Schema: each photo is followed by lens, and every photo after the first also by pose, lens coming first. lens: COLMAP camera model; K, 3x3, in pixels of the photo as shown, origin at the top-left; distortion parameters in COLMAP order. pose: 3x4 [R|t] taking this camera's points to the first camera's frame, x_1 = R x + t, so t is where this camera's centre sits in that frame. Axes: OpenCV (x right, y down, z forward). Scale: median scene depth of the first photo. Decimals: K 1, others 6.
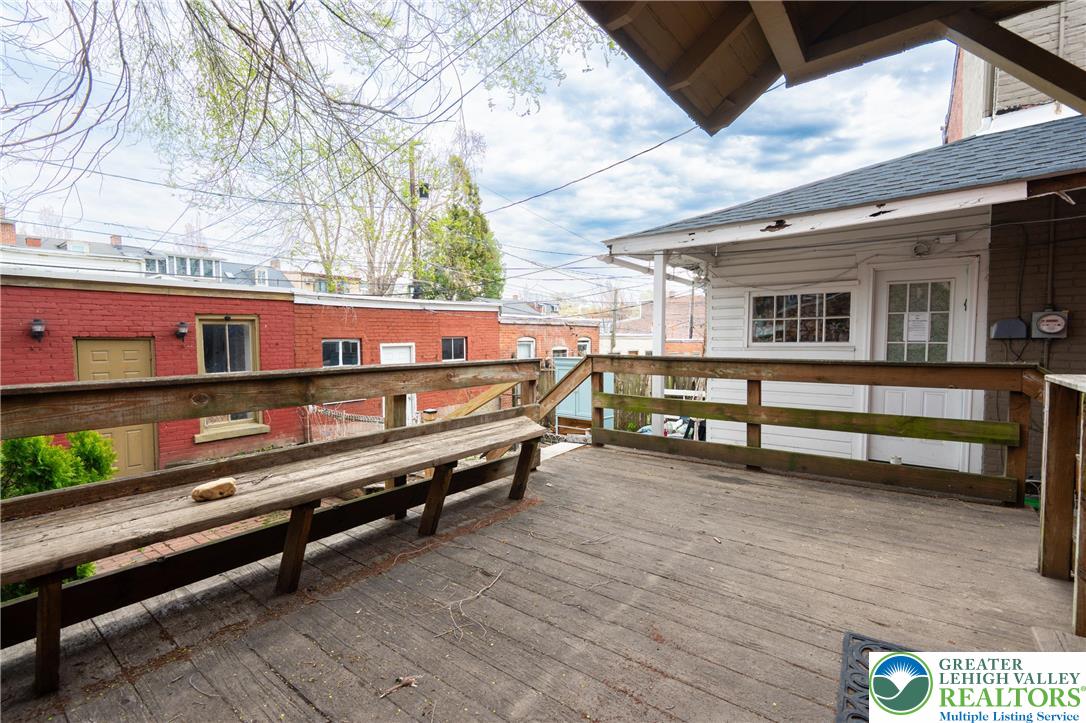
lens RADIAL K [[488.8, 0, 539.1], [0, 488.8, 362.3], [0, 0, 1]] dist [0.002144, 0.000971]
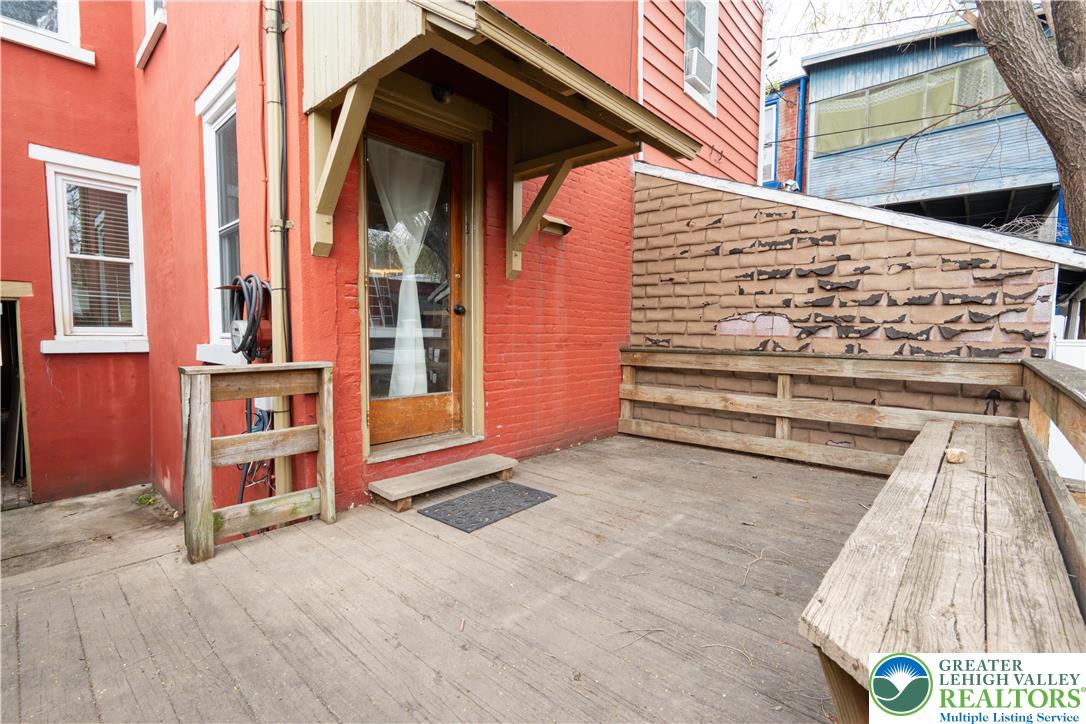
lens RADIAL K [[488.8, 0, 542.1], [0, 488.8, 361.9], [0, 0, 1]] dist [0.002144, 0.000971]
pose [[-0.996155, -0.005290, 0.087450, 0.224805], [0.004341, 0.993970, 0.109568, -0.095151], [-0.087502, 0.109526, -0.990125, 1.897769]]
